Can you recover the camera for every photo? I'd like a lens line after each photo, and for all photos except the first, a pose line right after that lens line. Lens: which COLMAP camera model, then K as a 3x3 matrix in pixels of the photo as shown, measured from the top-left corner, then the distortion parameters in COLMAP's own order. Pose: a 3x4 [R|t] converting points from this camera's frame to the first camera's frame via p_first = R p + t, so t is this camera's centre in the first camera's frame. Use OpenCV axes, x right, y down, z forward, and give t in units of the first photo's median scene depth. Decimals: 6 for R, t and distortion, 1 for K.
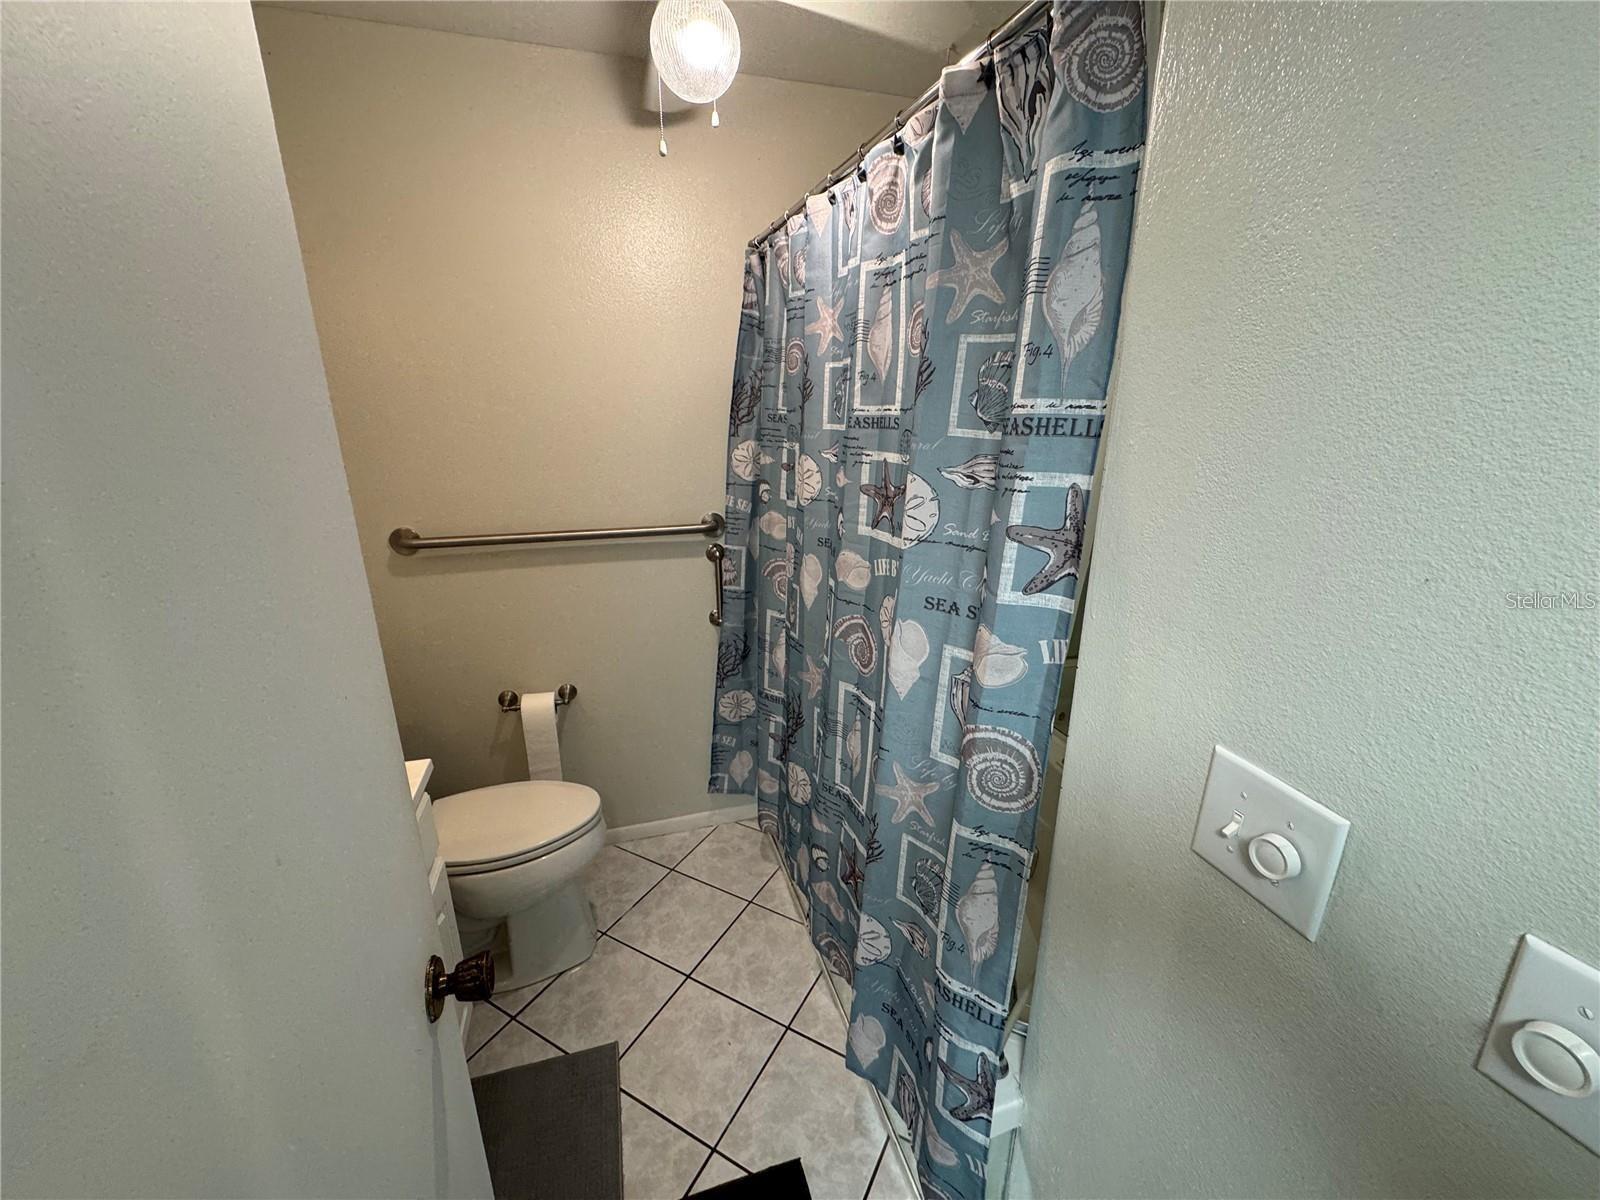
lens RADIAL K [[633.6, 0, 800.0], [0, 633.6, 600.0], [0, 0, 1]] dist [-0.003486, 0.000068]
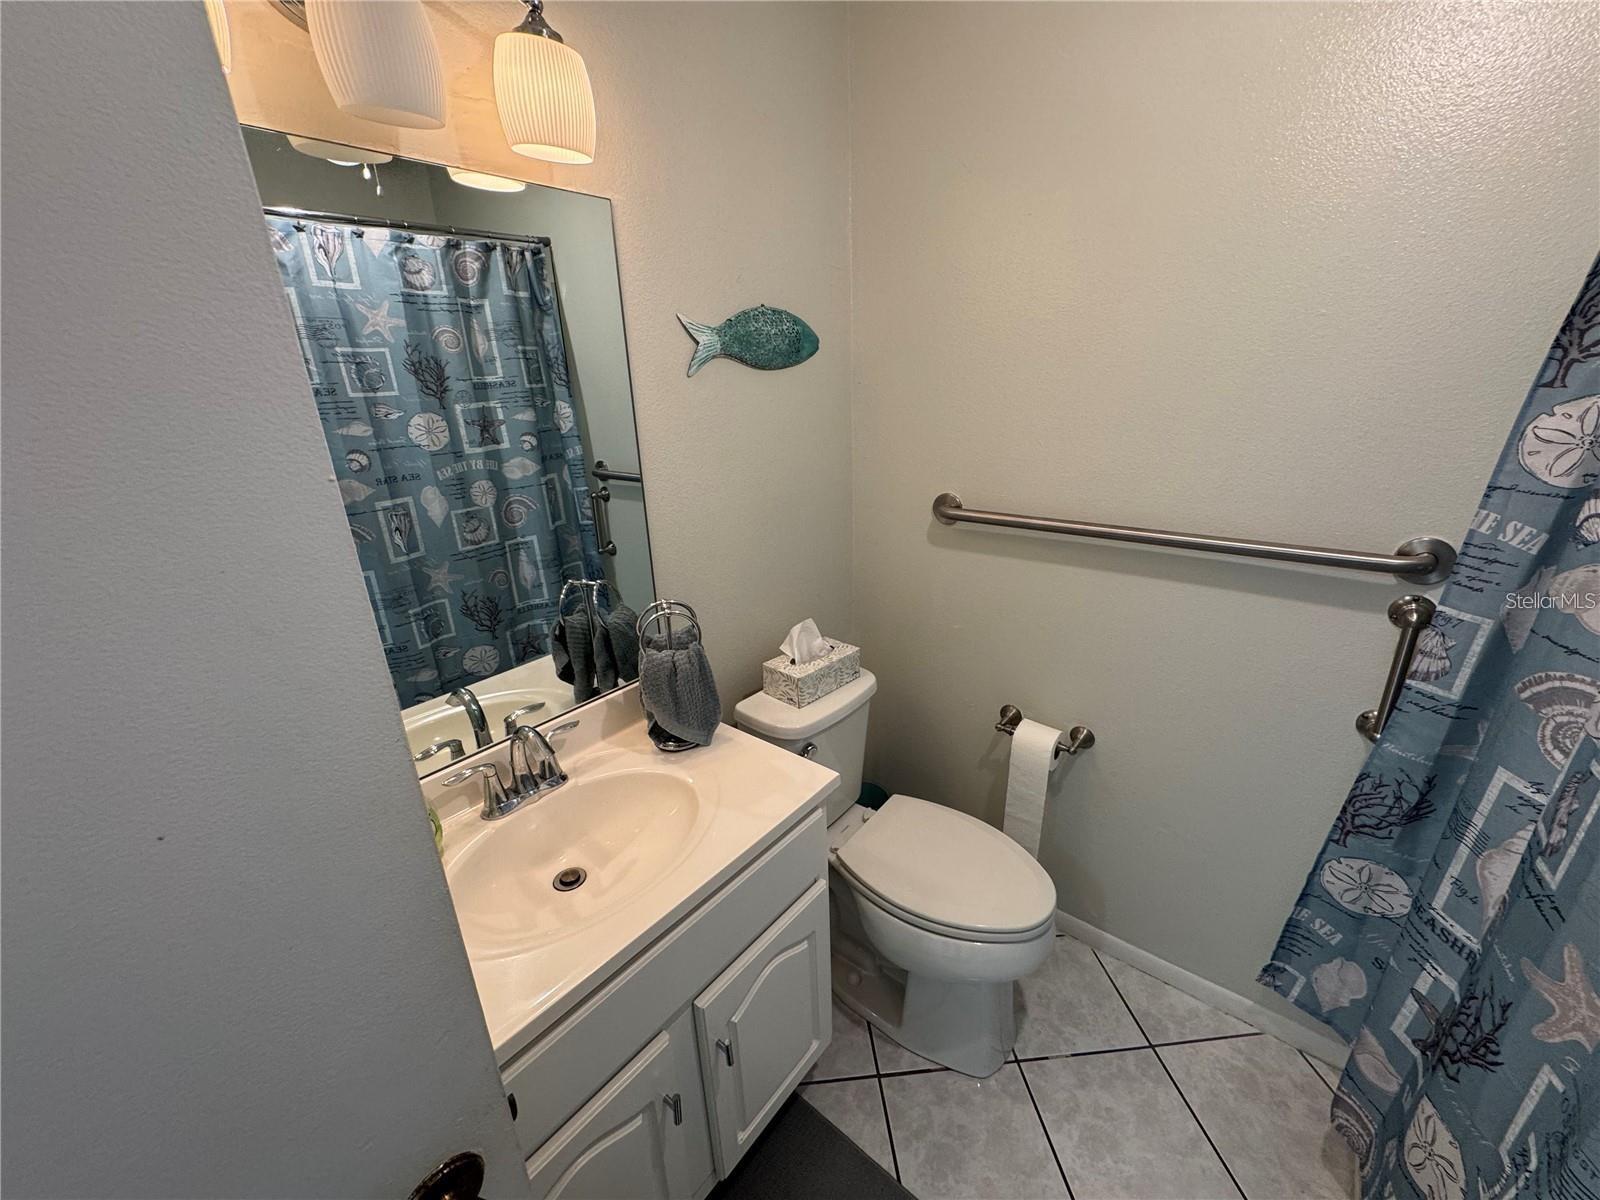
lens RADIAL K [[633.6, 0, 800.0], [0, 633.6, 600.0], [0, 0, 1]] dist [-0.003486, 0.000068]
pose [[0.544942, 0.262031, -0.796478, 0.004946], [-0.204503, 0.962764, 0.176818, -0.075280], [0.813152, 0.066526, 0.578237, 0.286258]]
